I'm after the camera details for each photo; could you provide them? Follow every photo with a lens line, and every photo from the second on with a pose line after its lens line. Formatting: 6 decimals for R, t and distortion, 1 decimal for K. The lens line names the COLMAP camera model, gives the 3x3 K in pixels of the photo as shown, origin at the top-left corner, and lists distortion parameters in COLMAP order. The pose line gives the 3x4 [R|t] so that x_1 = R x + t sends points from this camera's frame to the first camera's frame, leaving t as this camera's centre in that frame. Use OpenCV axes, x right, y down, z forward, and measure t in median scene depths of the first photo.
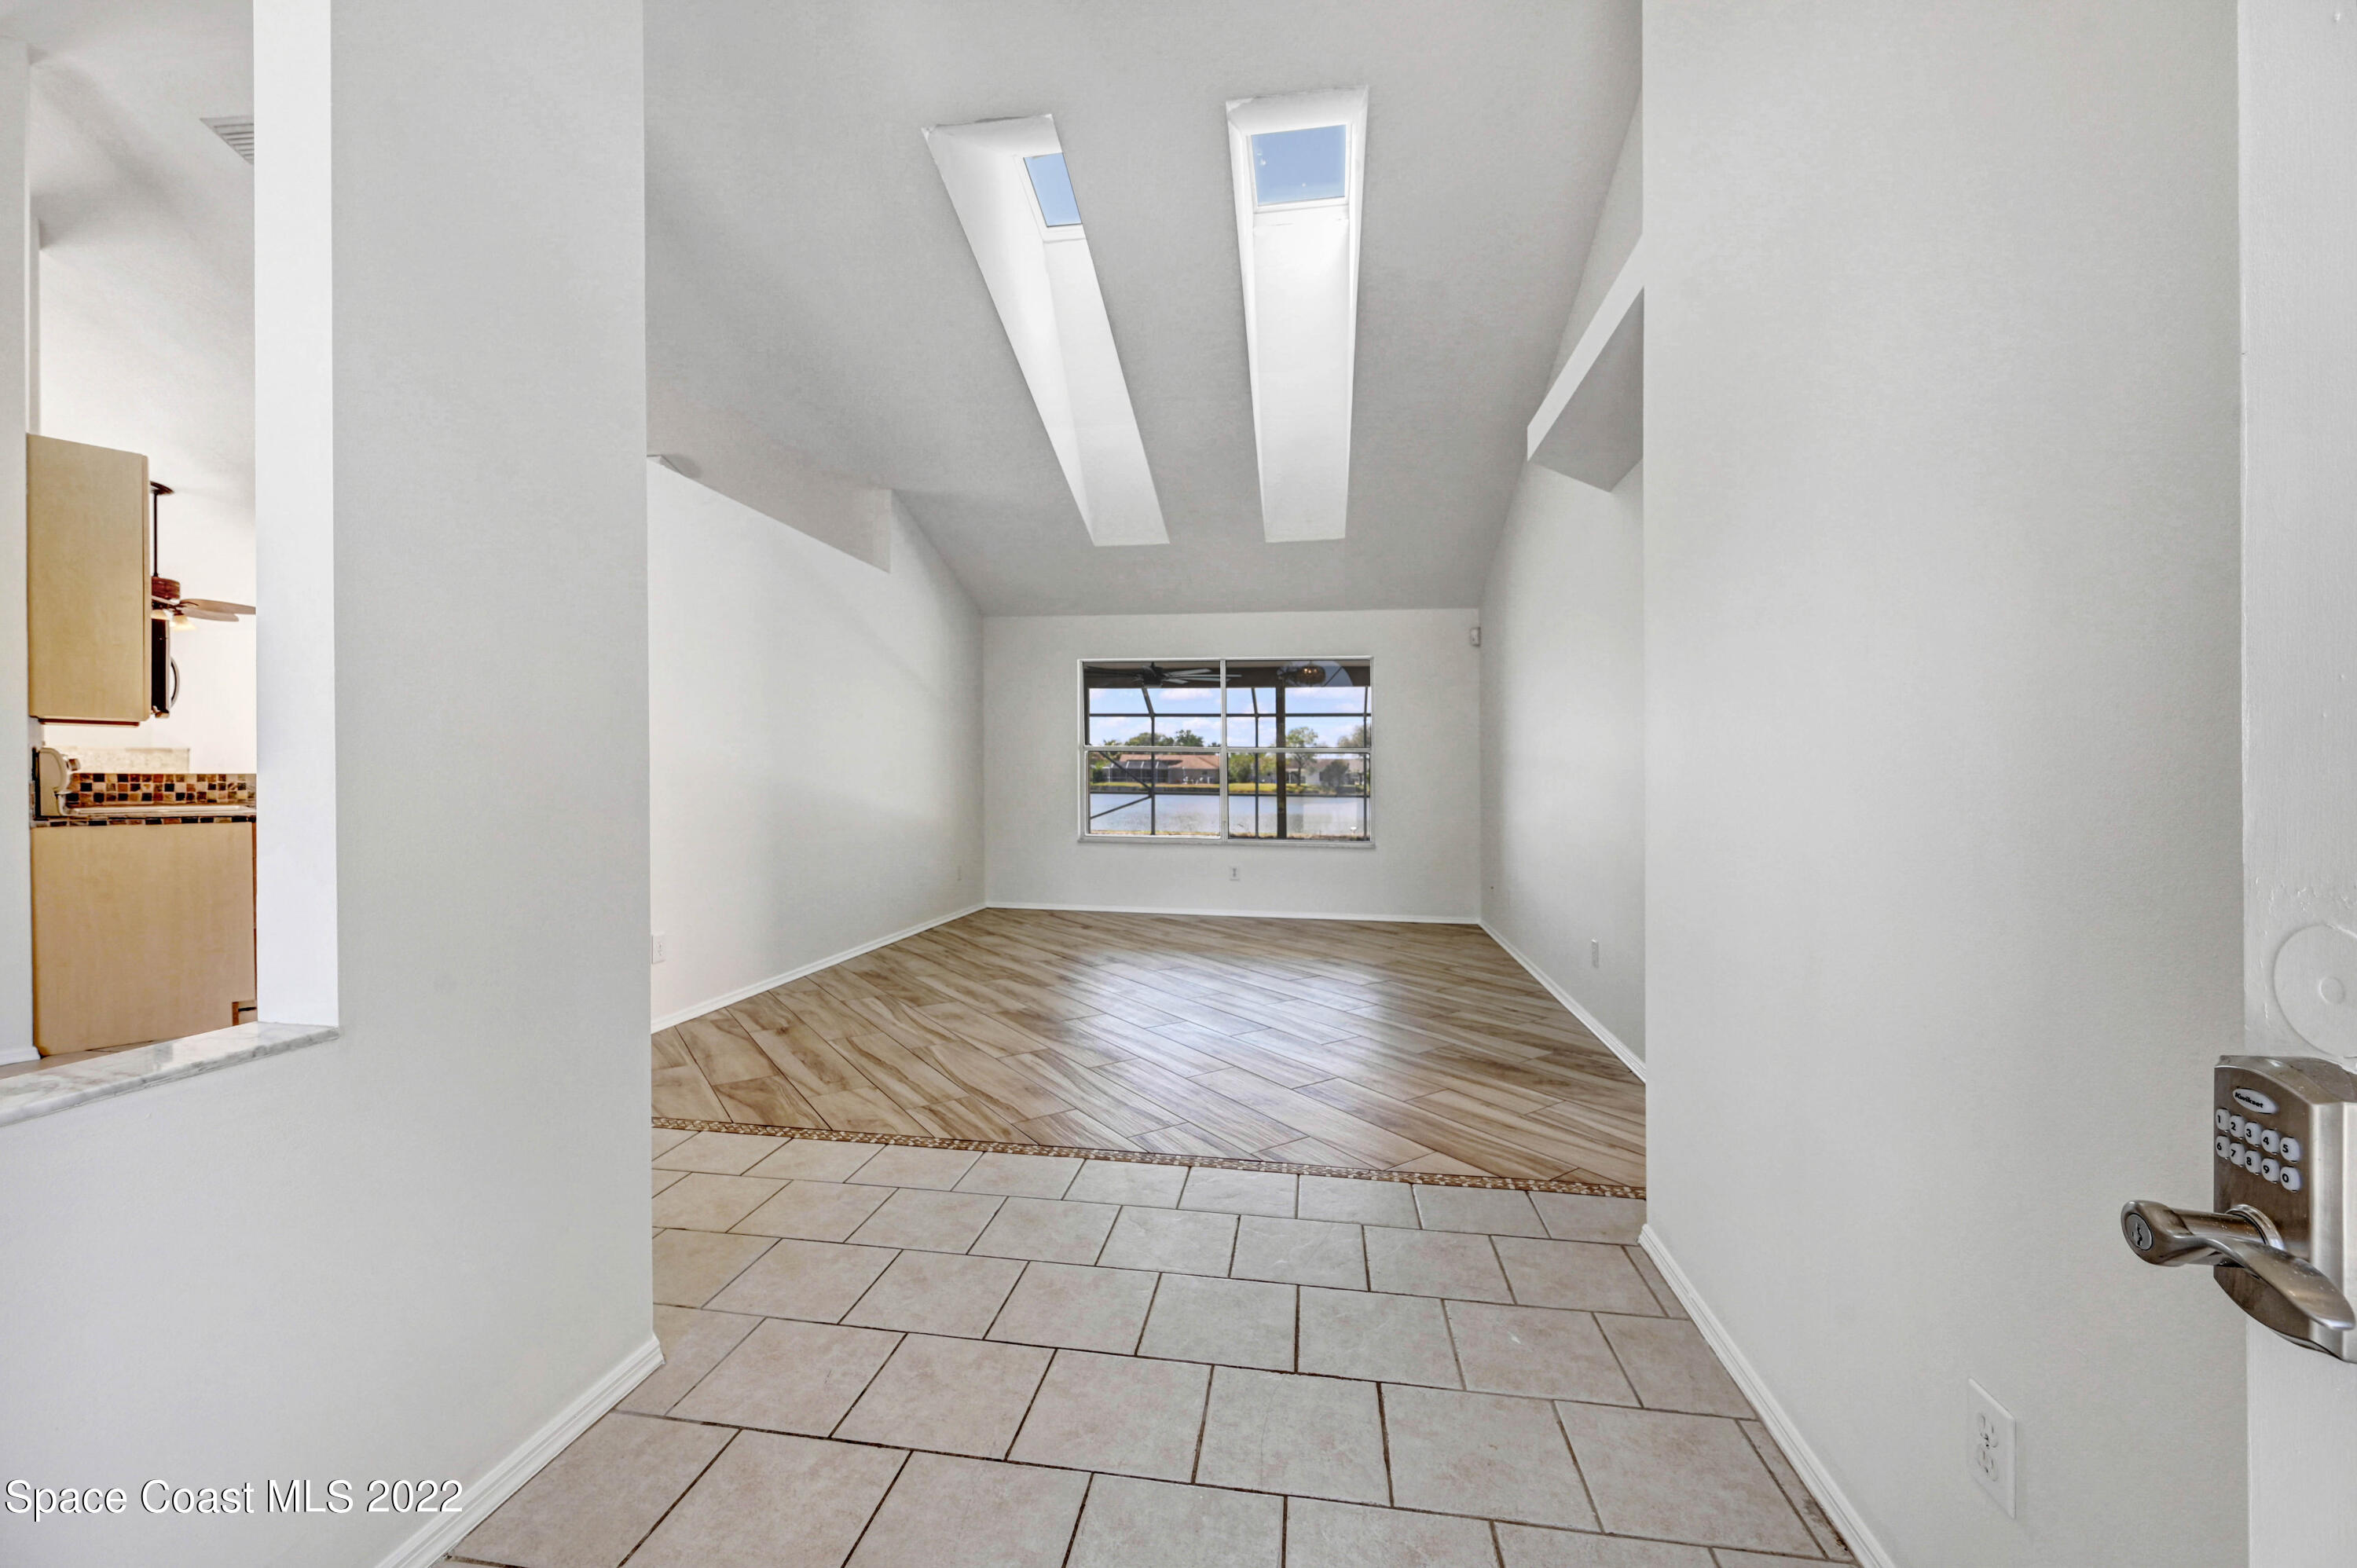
lens RADIAL K [[951.9, 0, 1179.9], [0, 951.9, 815.8], [0, 0, 1]] dist [0.002119, 0.000097]
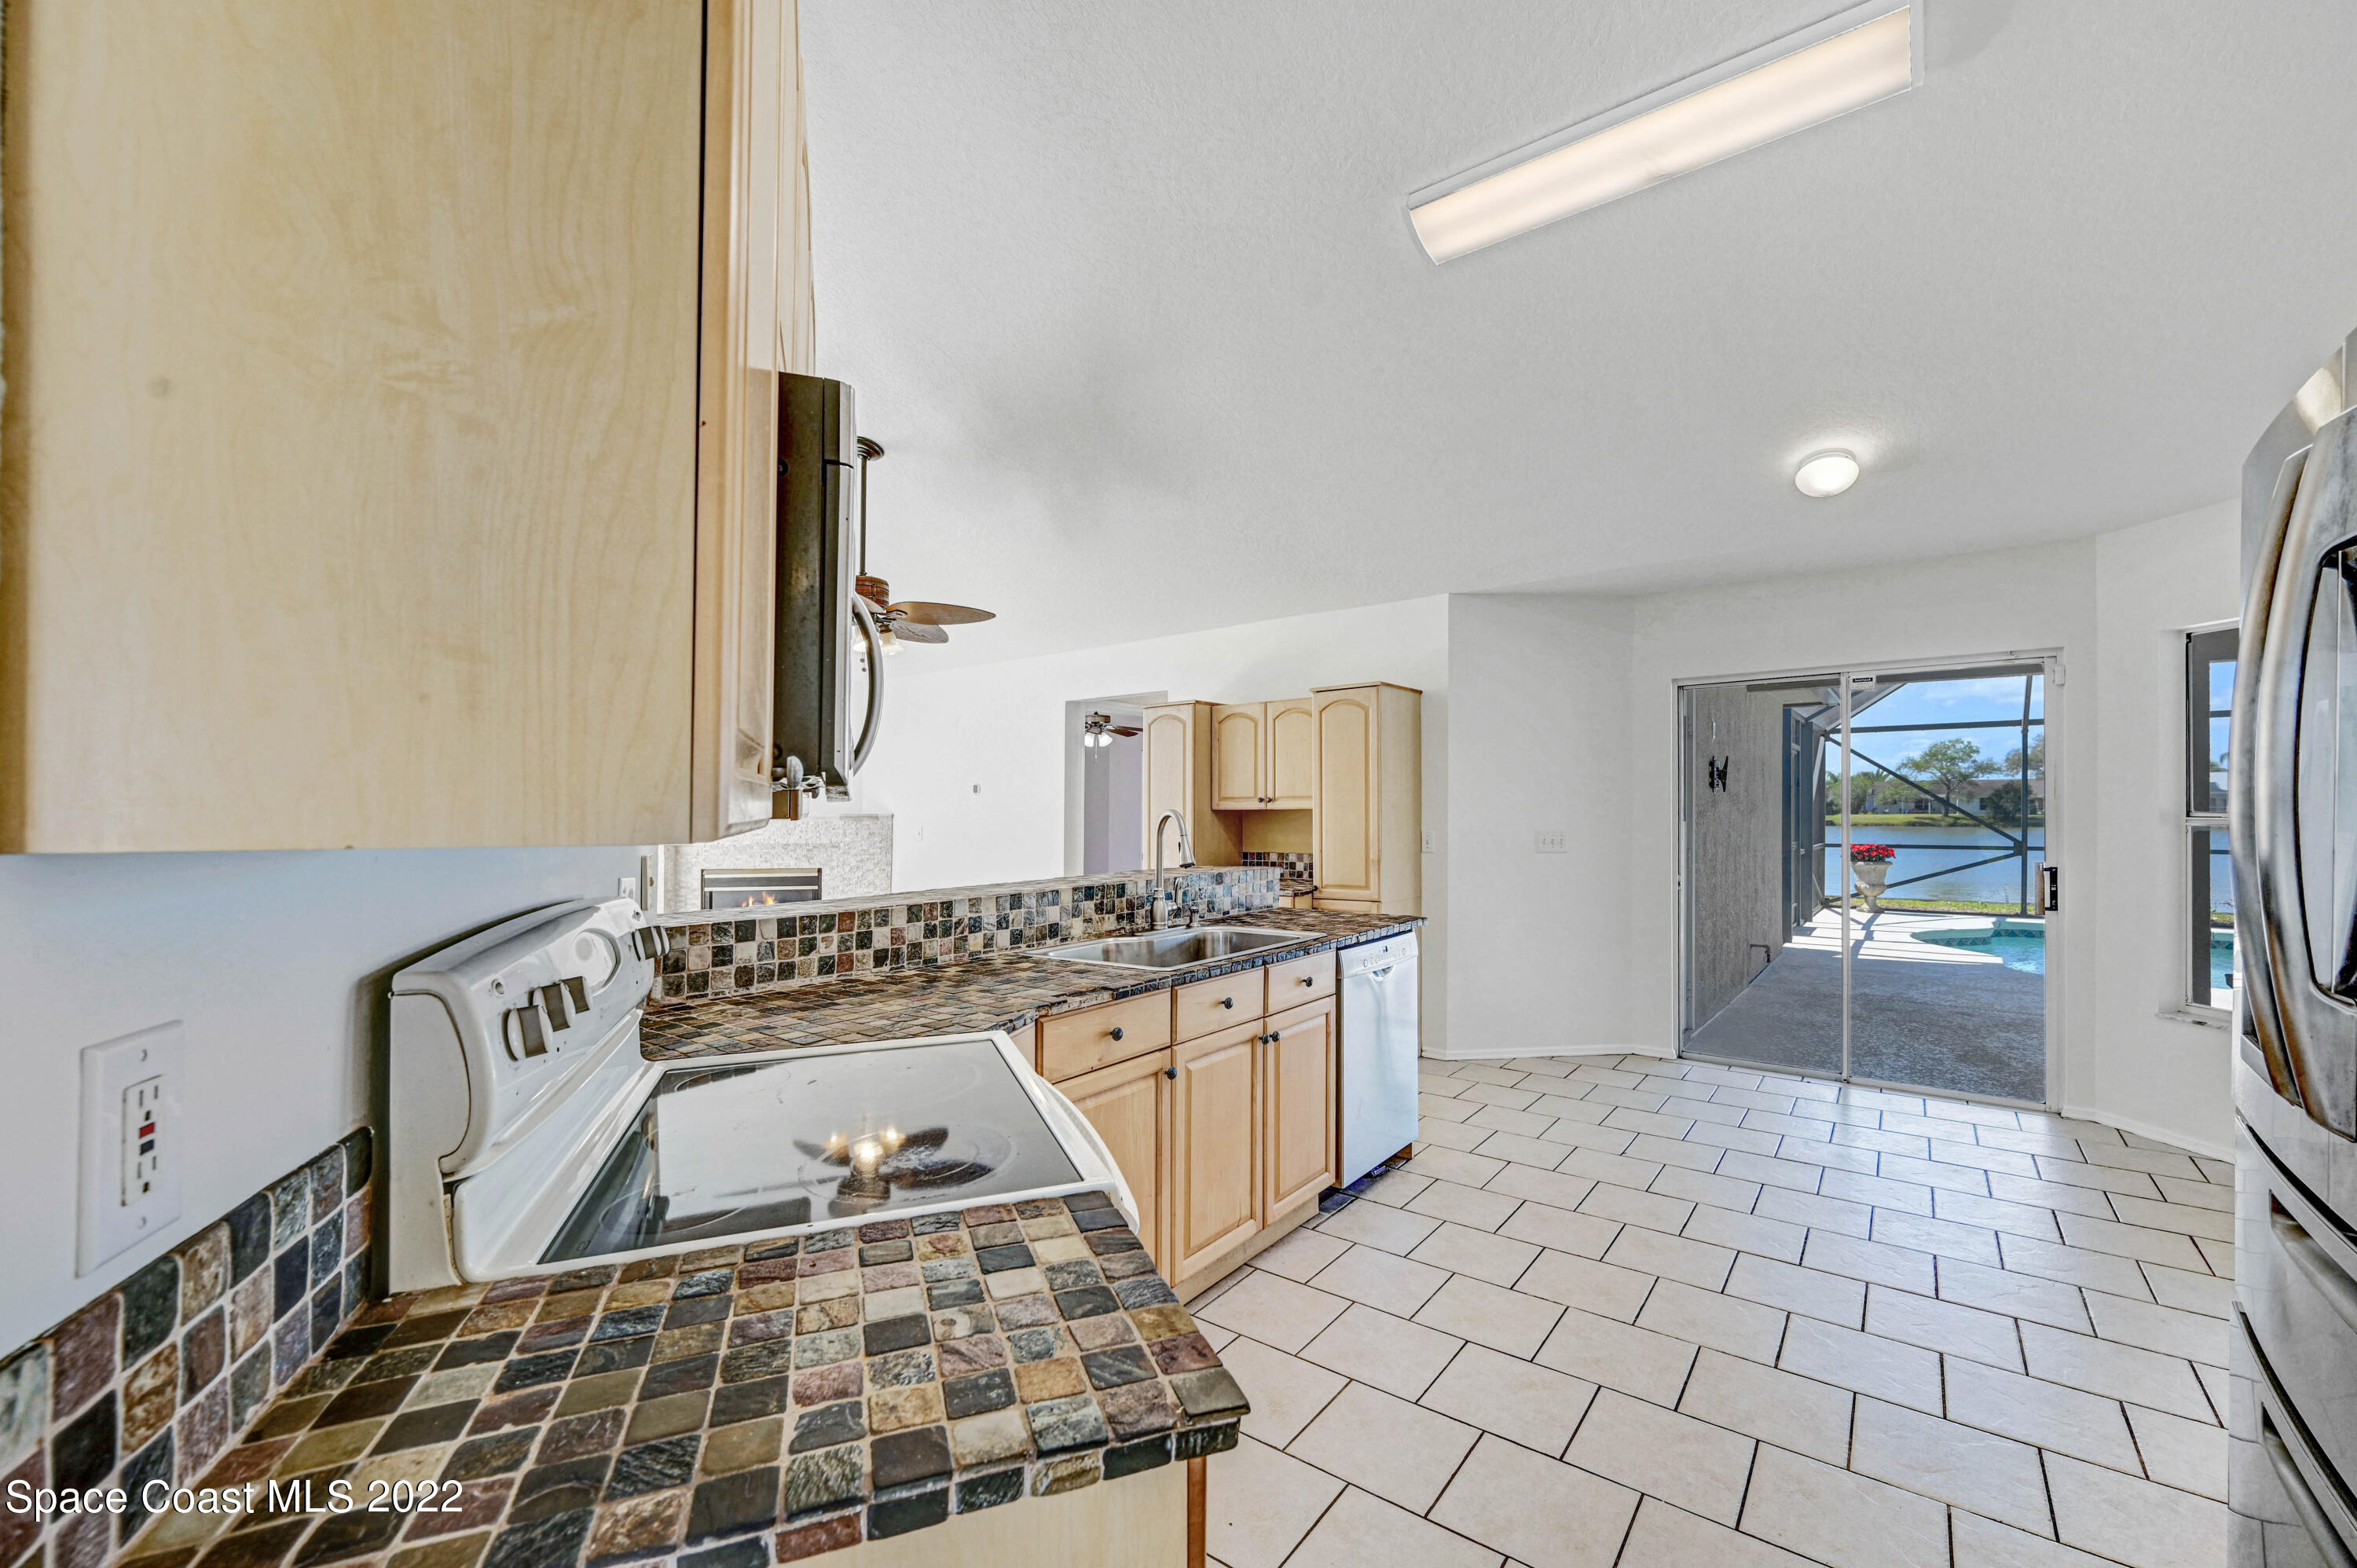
lens RADIAL K [[951.9, 0, 1179.9], [0, 951.9, 815.8], [0, 0, 1]] dist [0.002119, 0.000097]
pose [[0.872958, -0.011554, -0.487659, -0.686416], [-0.005277, 0.999437, -0.033125, -0.072057], [0.487768, 0.031490, 0.872405, 0.657499]]
